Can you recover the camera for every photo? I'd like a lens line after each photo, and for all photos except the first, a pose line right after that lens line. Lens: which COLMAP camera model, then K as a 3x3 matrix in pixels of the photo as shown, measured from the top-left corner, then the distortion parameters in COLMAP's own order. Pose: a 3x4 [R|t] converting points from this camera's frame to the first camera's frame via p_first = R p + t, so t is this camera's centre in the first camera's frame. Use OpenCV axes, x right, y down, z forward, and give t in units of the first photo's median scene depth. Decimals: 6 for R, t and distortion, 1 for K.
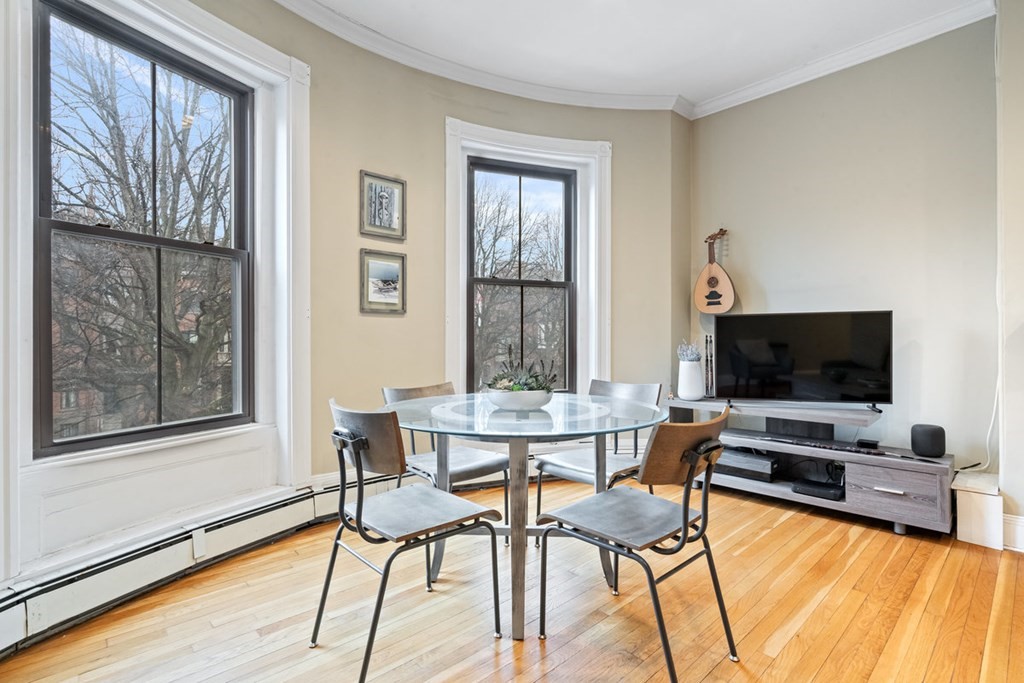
lens RADIAL K [[487.6, 0, 509.6], [0, 487.6, 338.5], [0, 0, 1]] dist [0.002784, -0.000140]
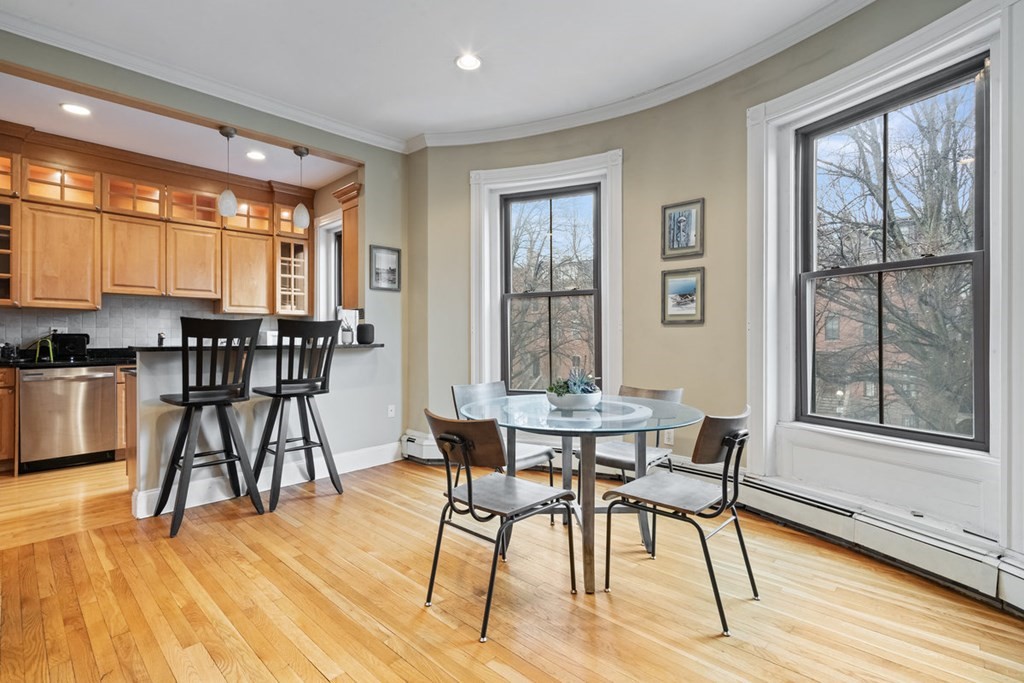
lens RADIAL K [[473.5, 0, 505.3], [0, 473.5, 338.6], [0, 0, 1]] dist [-0.002581, 0.003078]
pose [[0.066255, 0.004021, -0.997795, 0.831390], [0.008184, 0.999956, 0.004574, -0.026165], [0.997769, -0.008469, 0.066219, 0.527881]]
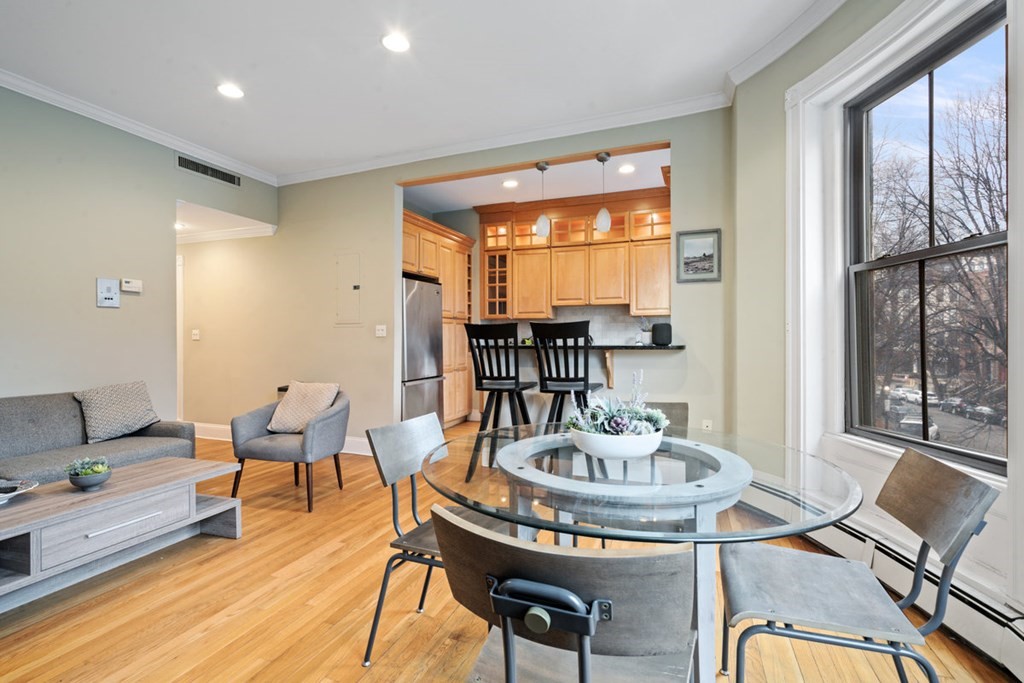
lens RADIAL K [[473.5, 0, 509.4], [0, 473.5, 332.5], [0, 0, 1]] dist [-0.002581, 0.003078]
pose [[-0.894756, -0.001618, -0.446553, 0.338798], [0.007174, 0.999812, -0.017997, -0.022684], [0.446498, -0.019307, -0.894576, 1.114913]]
